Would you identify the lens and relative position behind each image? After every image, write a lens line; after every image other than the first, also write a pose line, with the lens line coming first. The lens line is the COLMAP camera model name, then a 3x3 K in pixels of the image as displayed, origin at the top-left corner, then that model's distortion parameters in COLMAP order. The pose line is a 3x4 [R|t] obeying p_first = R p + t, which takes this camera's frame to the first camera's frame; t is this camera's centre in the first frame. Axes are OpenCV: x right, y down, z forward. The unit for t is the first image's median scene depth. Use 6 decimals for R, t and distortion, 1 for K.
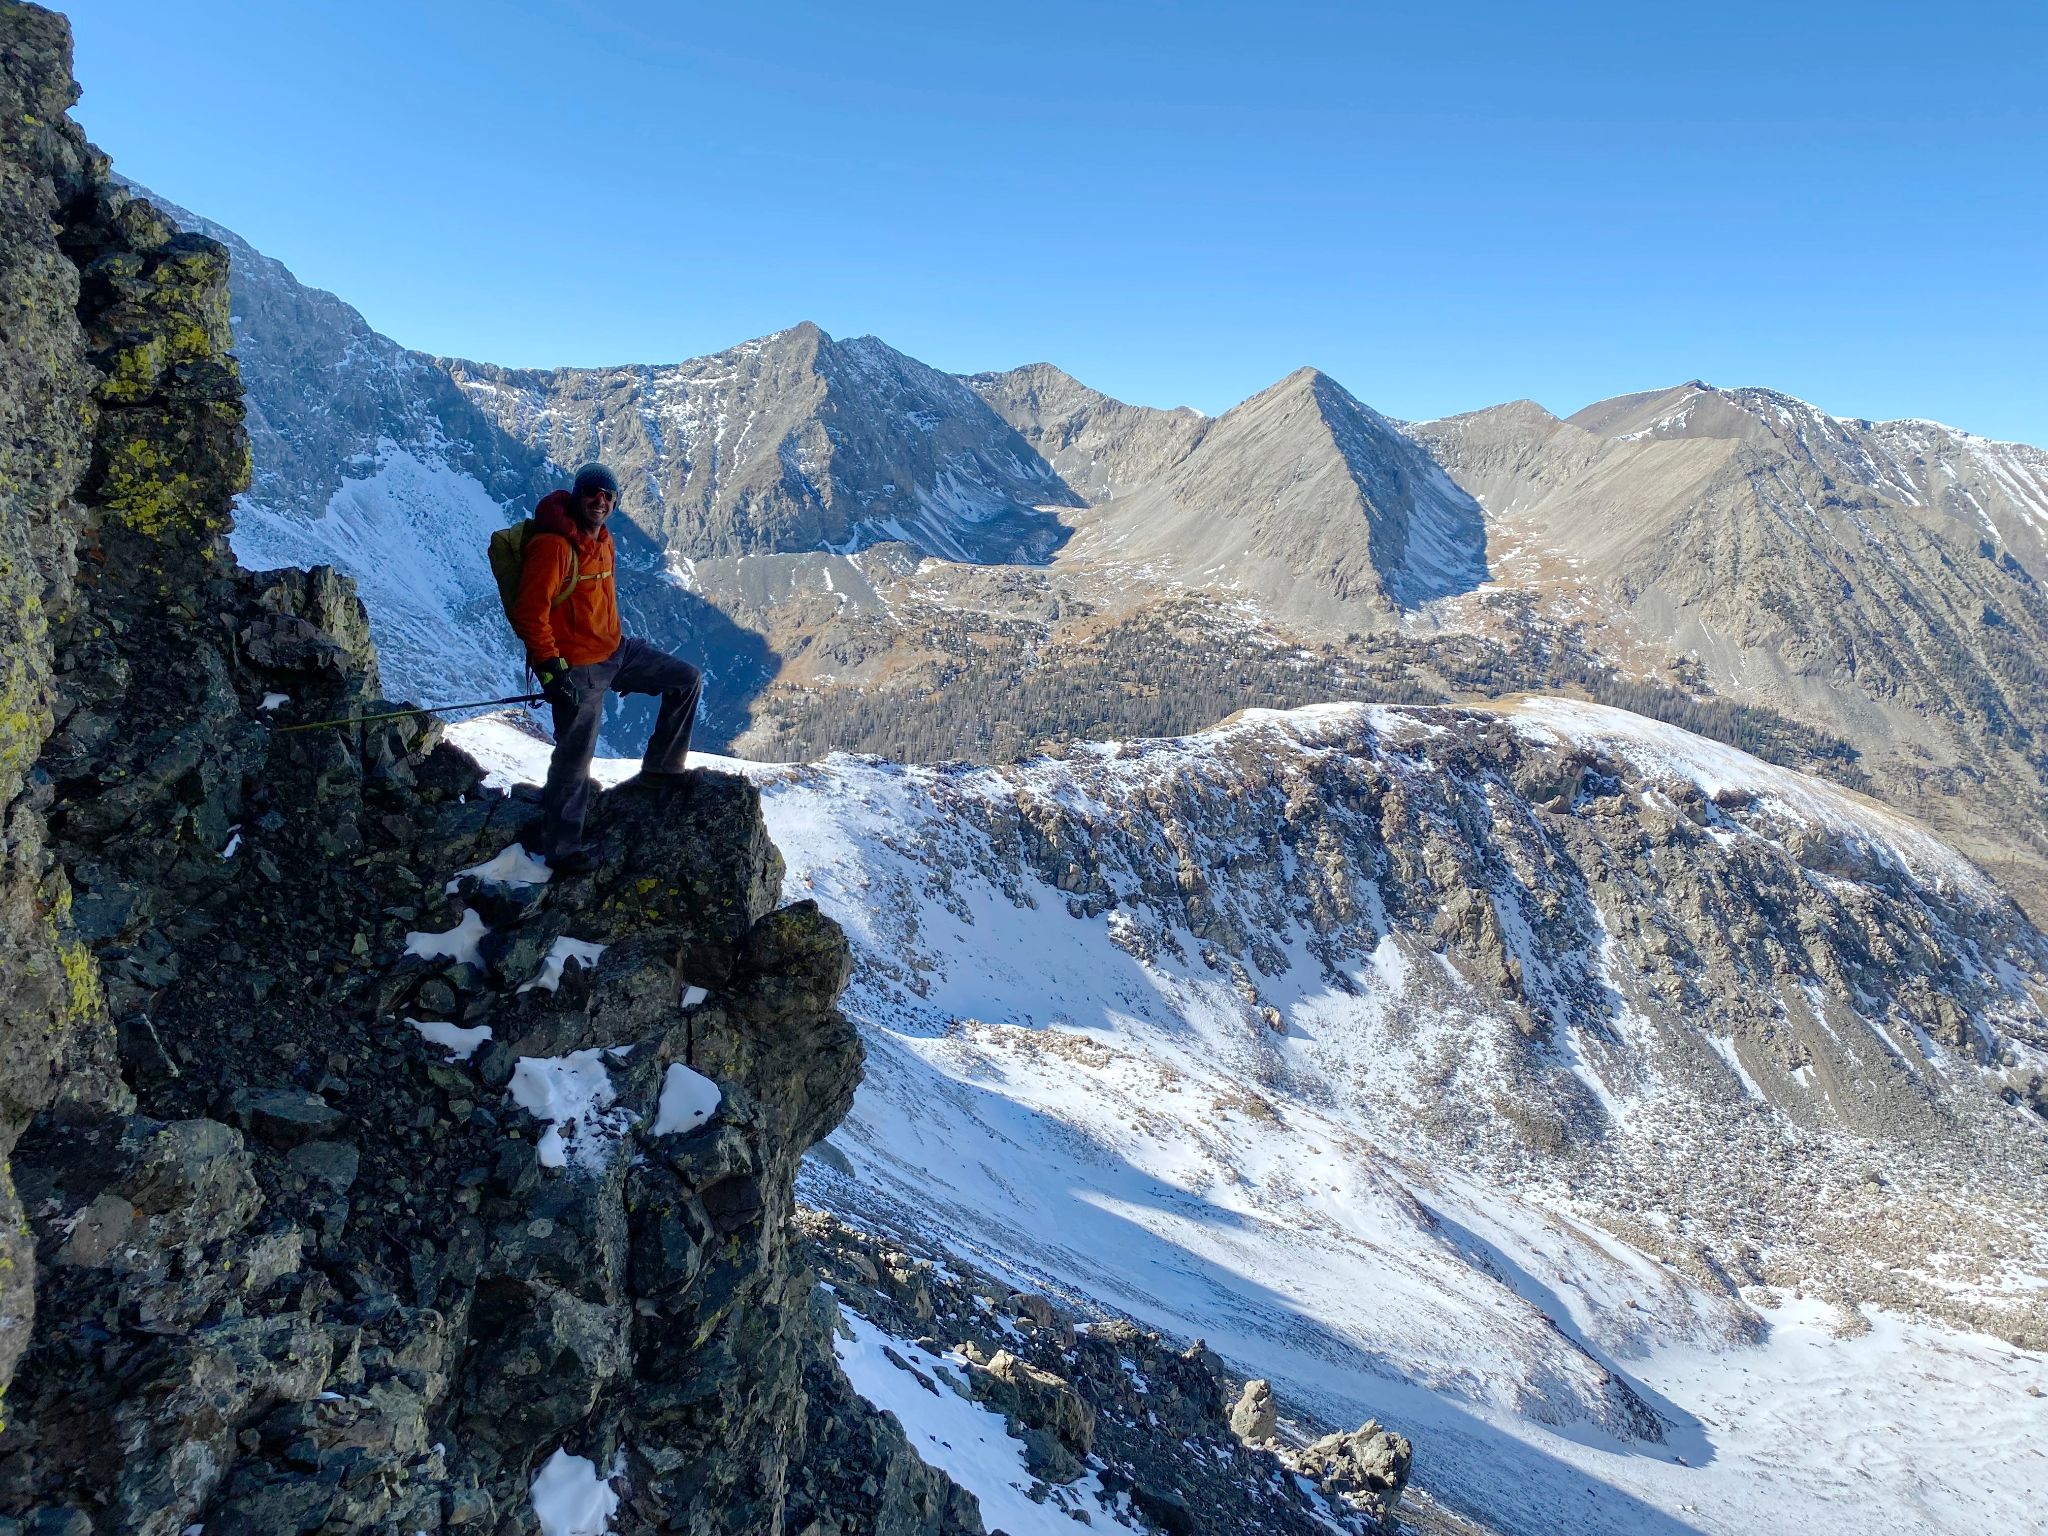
lens RADIAL K [[1515.8, 0, 1024.0], [0, 1515.8, 768.0], [0, 0, 1]] dist [0.039804, -0.046437]
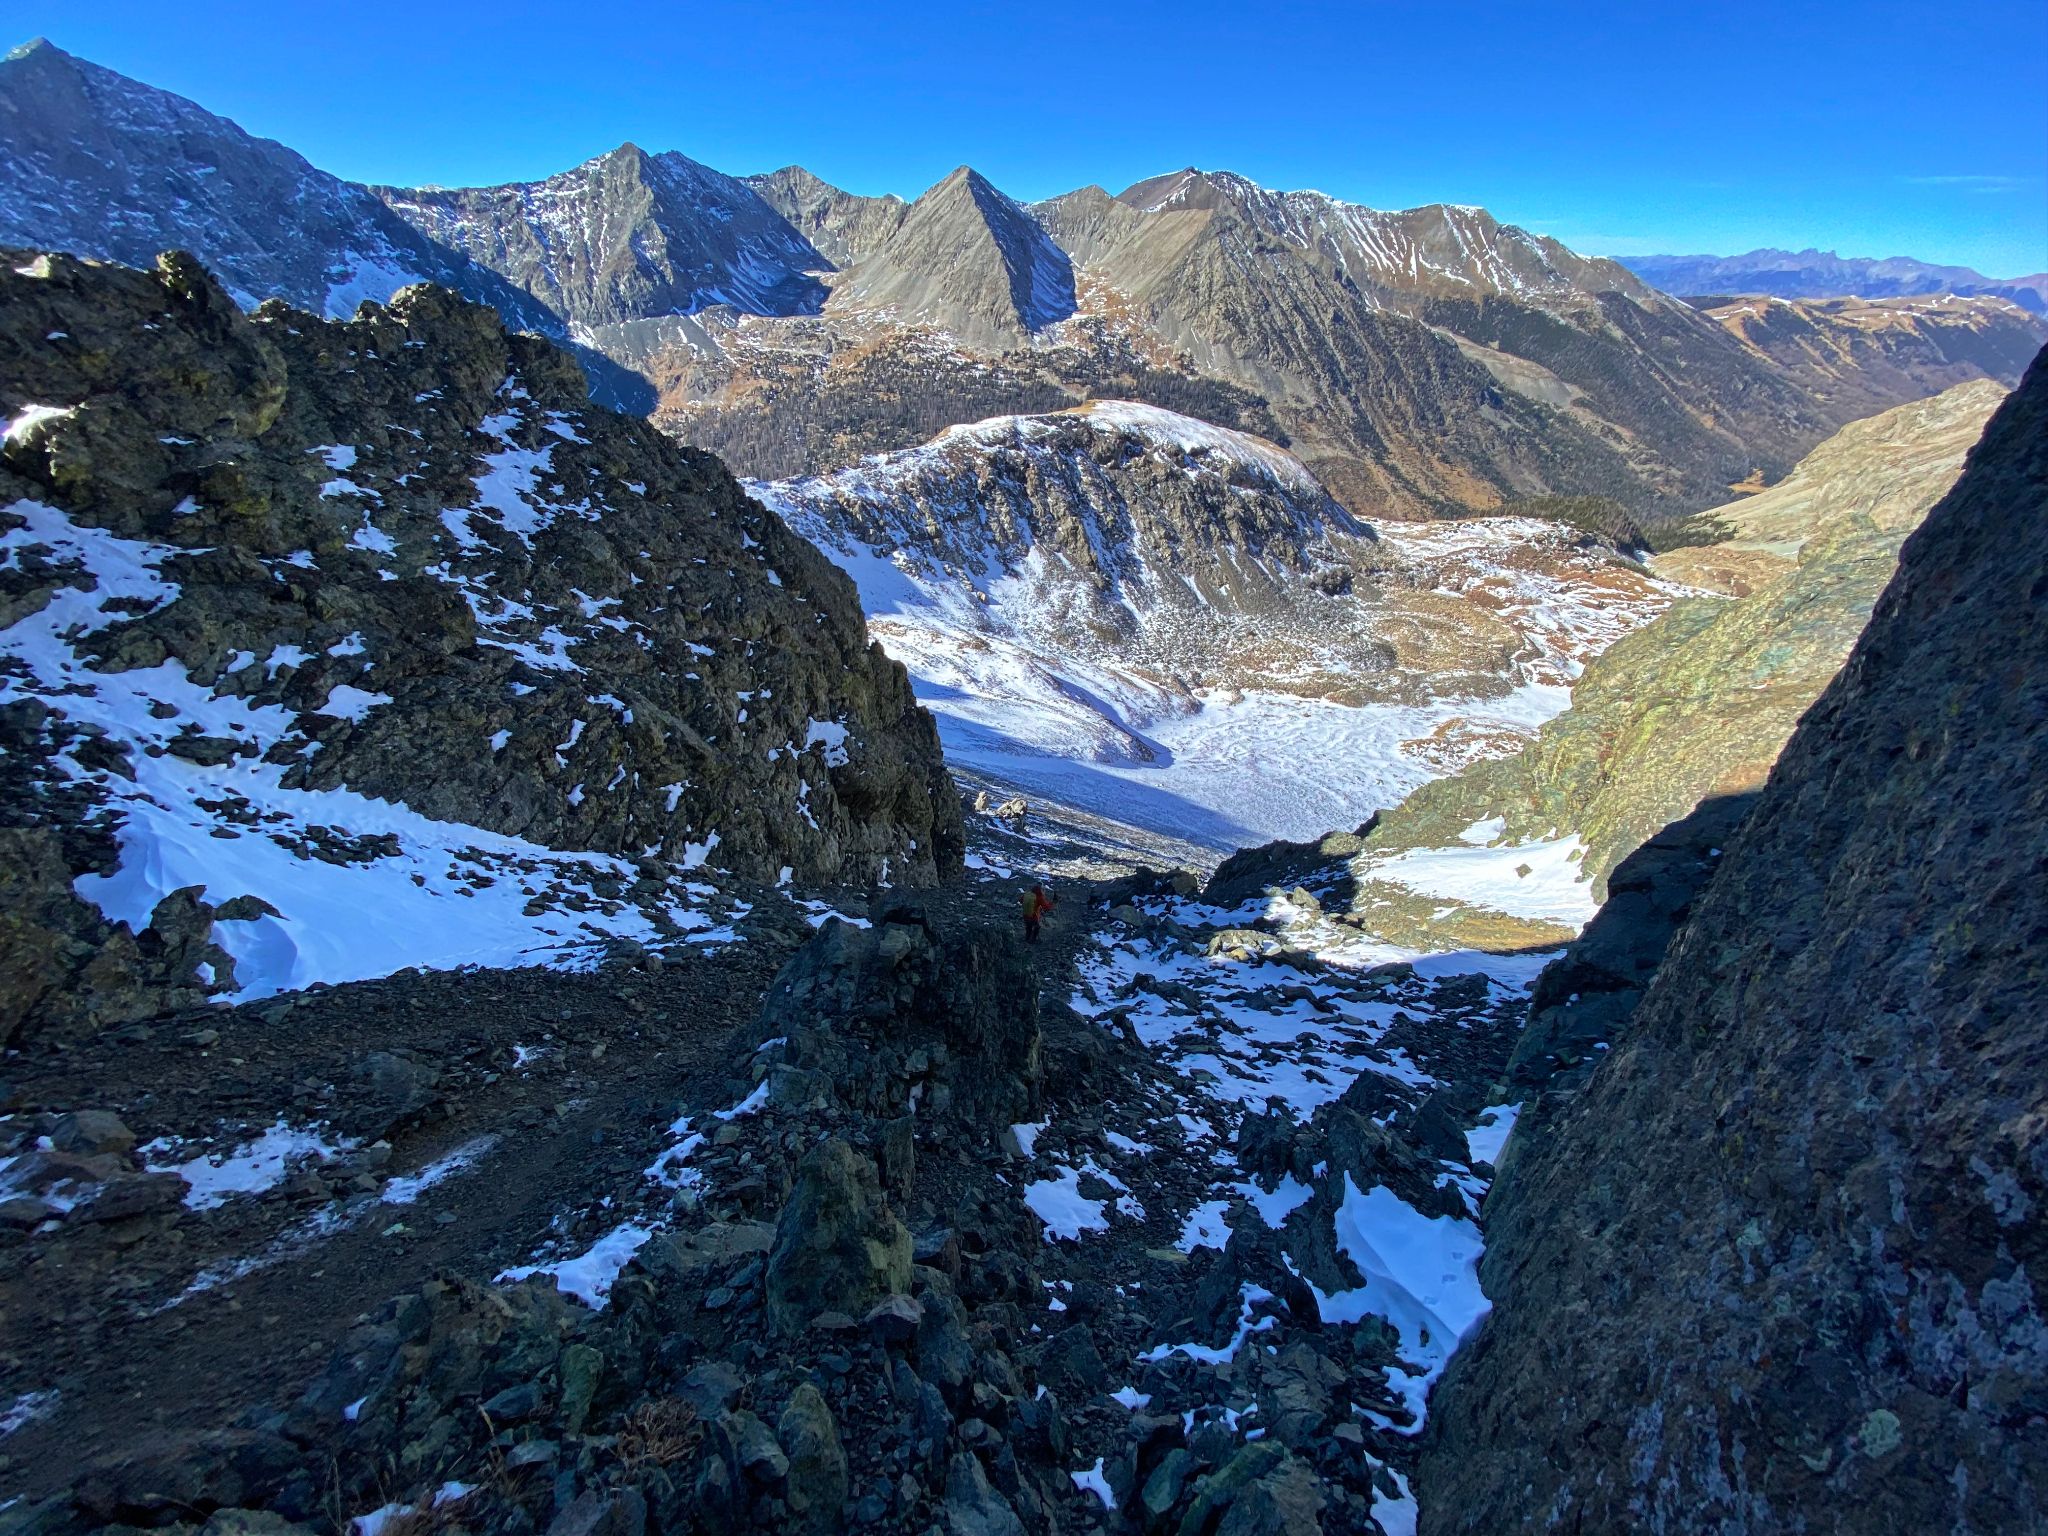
lens RADIAL K [[838.7, 0, 1024.0], [0, 838.7, 768.0], [0, 0, 1]] dist [0.026708, -0.026469]
pose [[0.972138, -0.154286, 0.176476, -0.011983], [0.074446, 0.917087, 0.391675, -0.048330], [-0.222274, -0.367624, 0.903021, -0.091669]]
